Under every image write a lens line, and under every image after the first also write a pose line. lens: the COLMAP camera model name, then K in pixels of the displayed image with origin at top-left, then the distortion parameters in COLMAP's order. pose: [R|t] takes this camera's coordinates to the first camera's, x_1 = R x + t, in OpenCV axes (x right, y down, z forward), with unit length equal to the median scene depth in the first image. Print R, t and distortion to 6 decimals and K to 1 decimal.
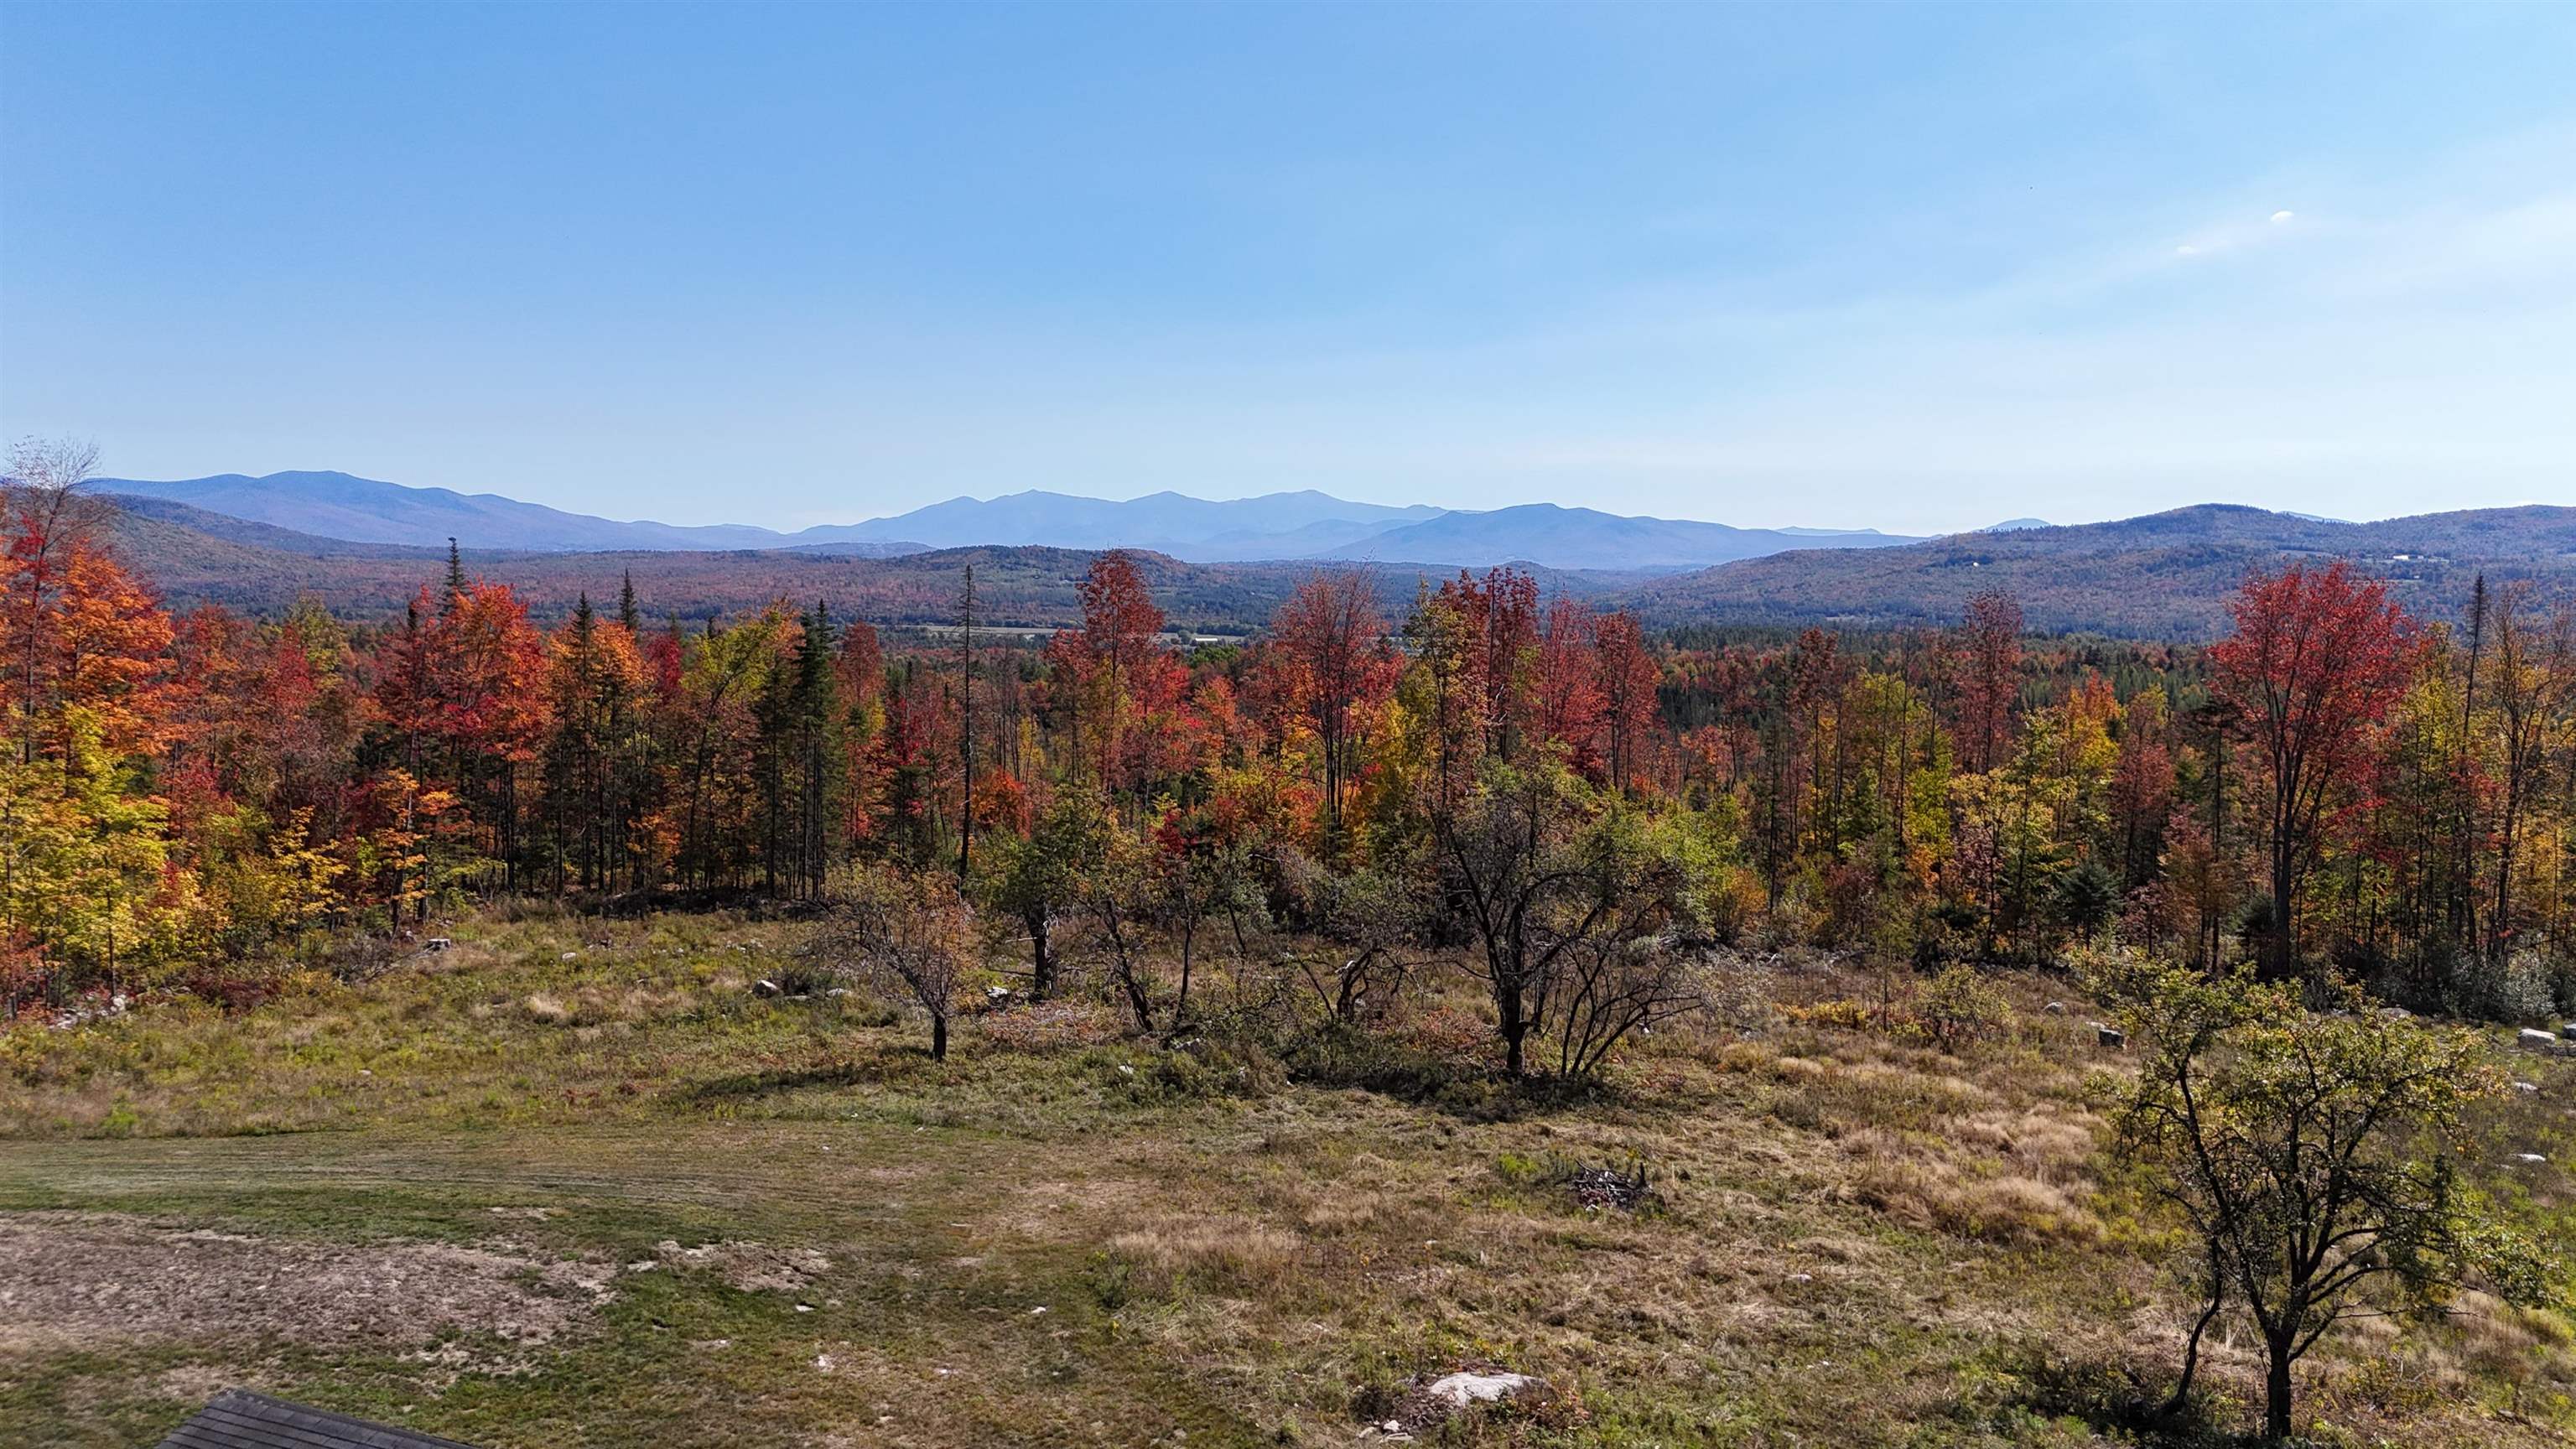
lens RADIAL K [[1882.7, 0, 1292.4], [0, 1882.7, 728.9], [0, 0, 1]] dist [0.079119, -0.080006]
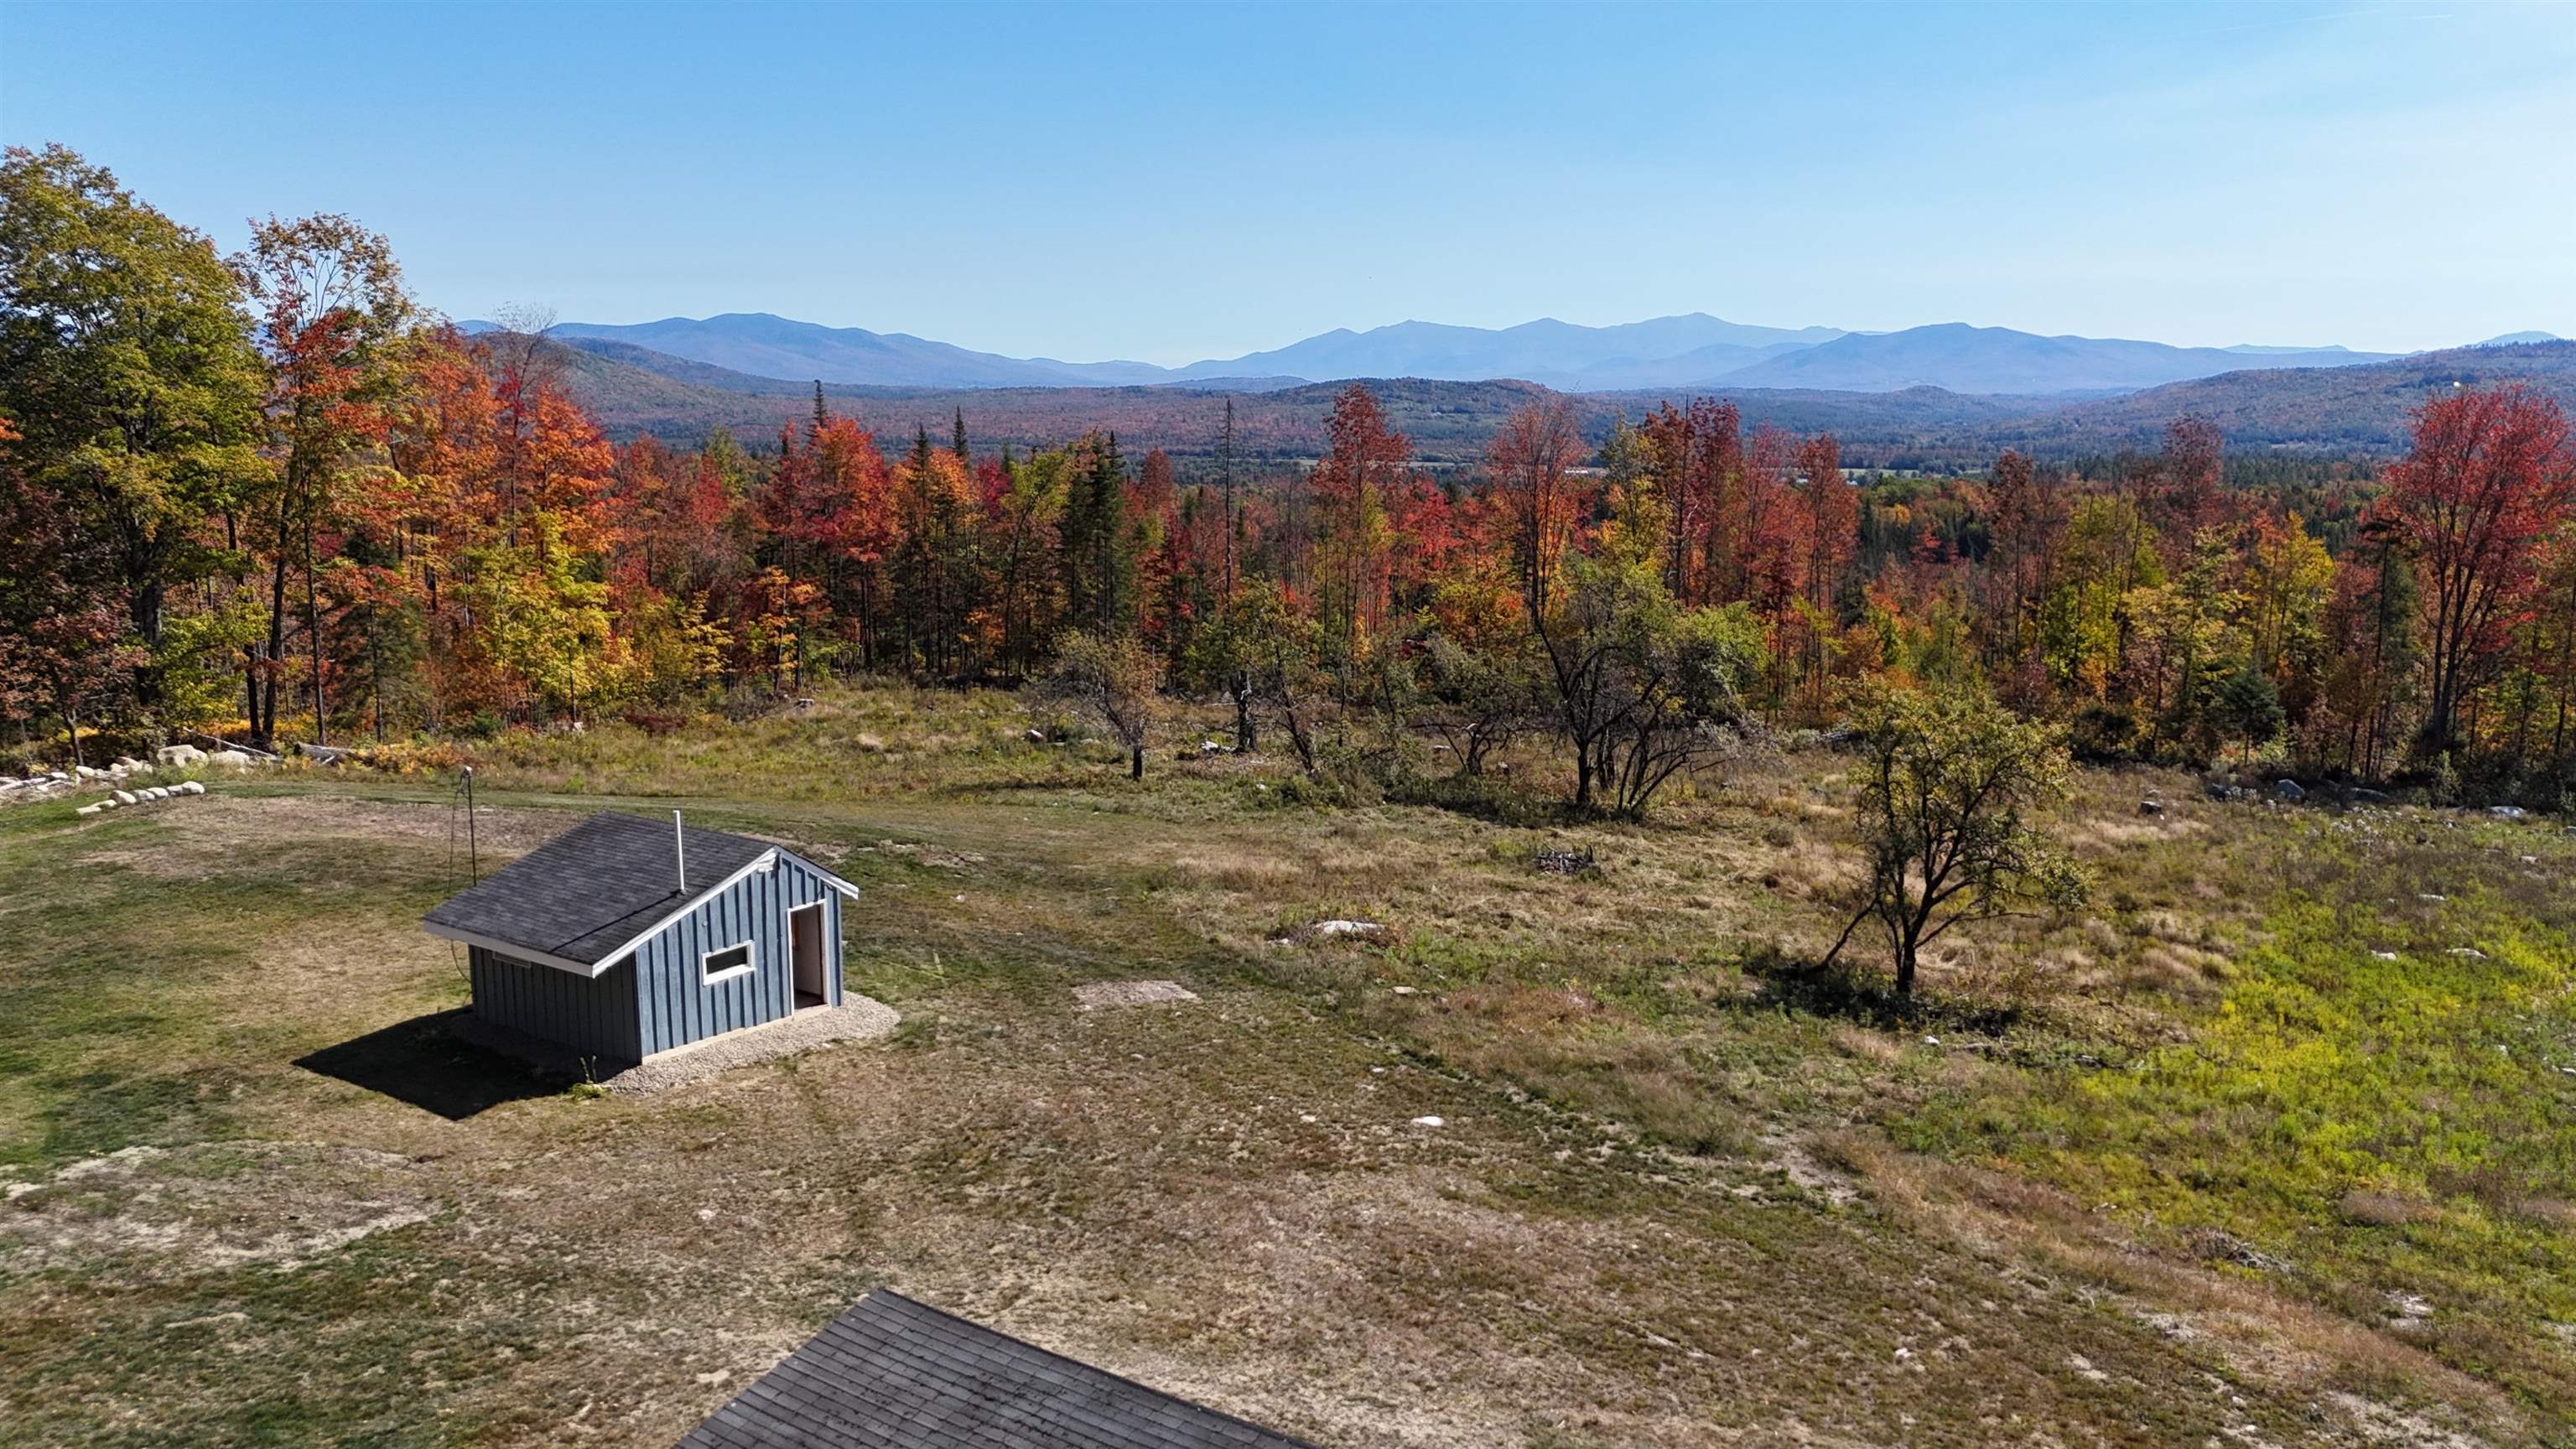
lens RADIAL K [[1882.7, 0, 1292.4], [0, 1882.7, 728.9], [0, 0, 1]] dist [0.079119, -0.080006]
pose [[0.980708, 0.026091, -0.193730, 0.126508], [-0.009045, 0.996048, 0.088355, 0.015703], [0.195269, -0.084898, 0.977068, -0.189439]]
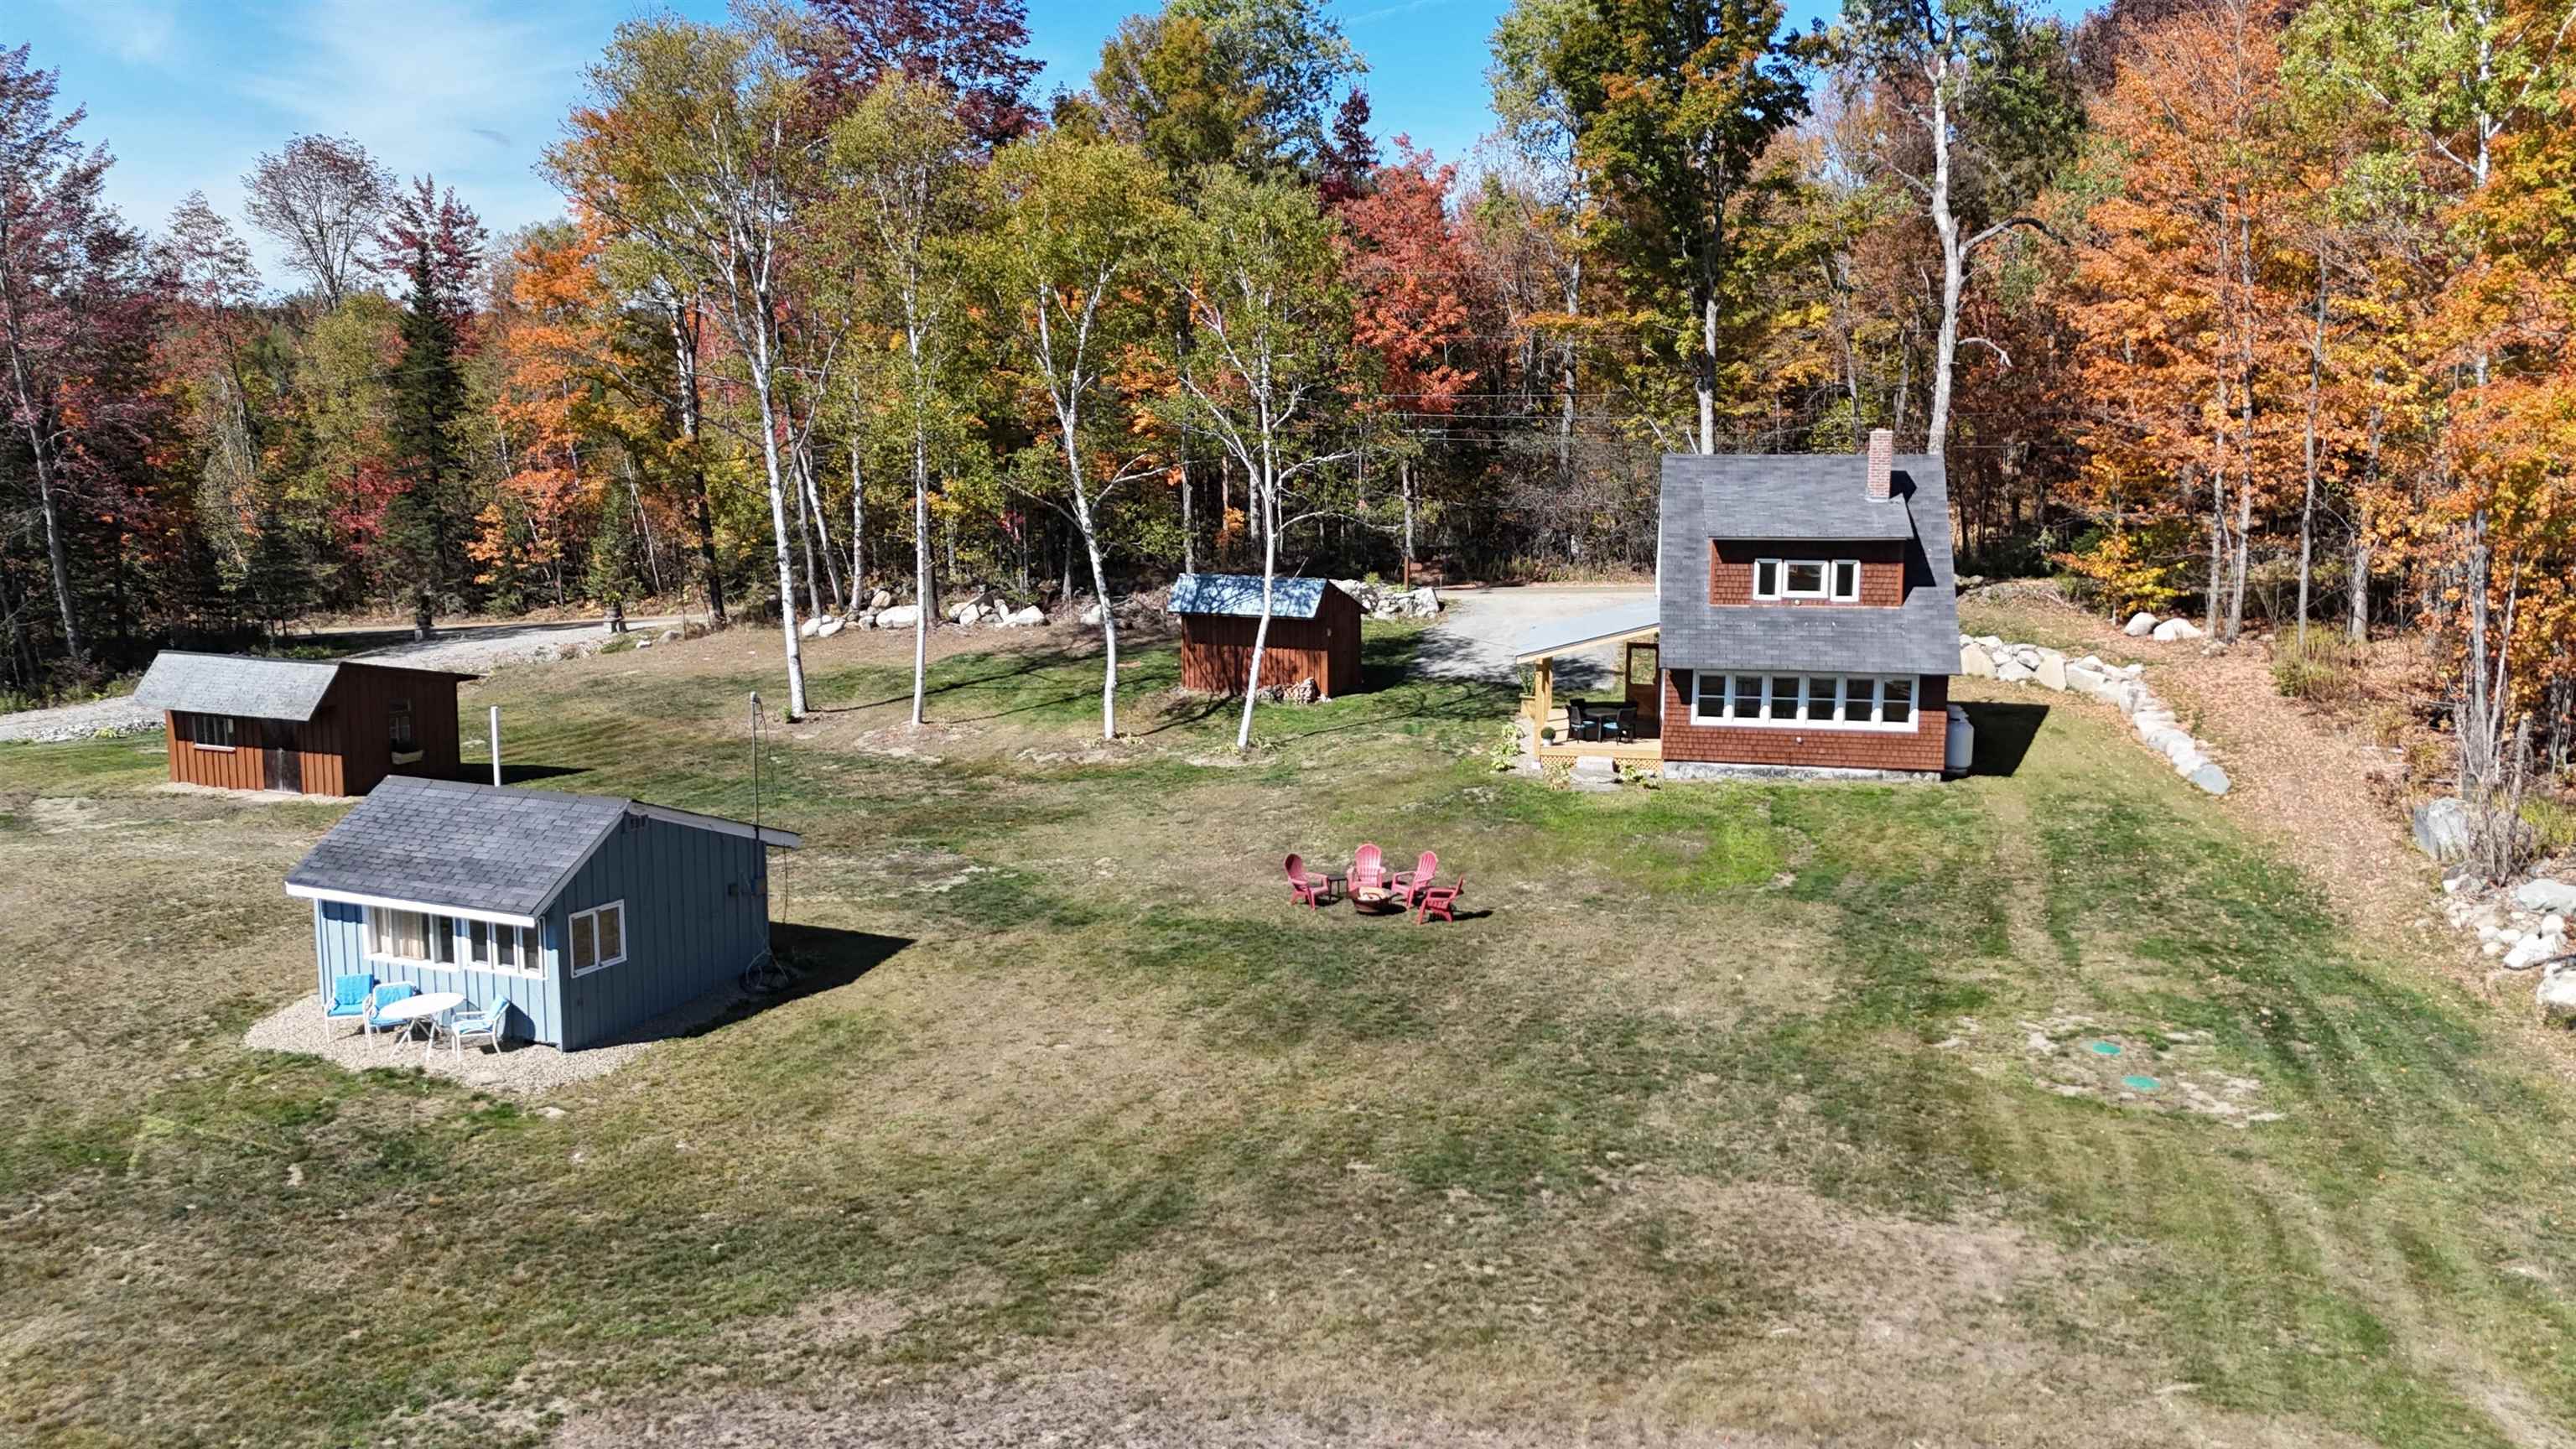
lens RADIAL K [[1882.7, 0, 1292.4], [0, 1882.7, 728.9], [0, 0, 1]] dist [0.079119, -0.080006]
pose [[-0.999304, -0.018689, 0.032292, -0.357699], [-0.011467, 0.977452, 0.210848, -0.016670], [-0.035504, 0.210331, -0.976985, 0.756230]]
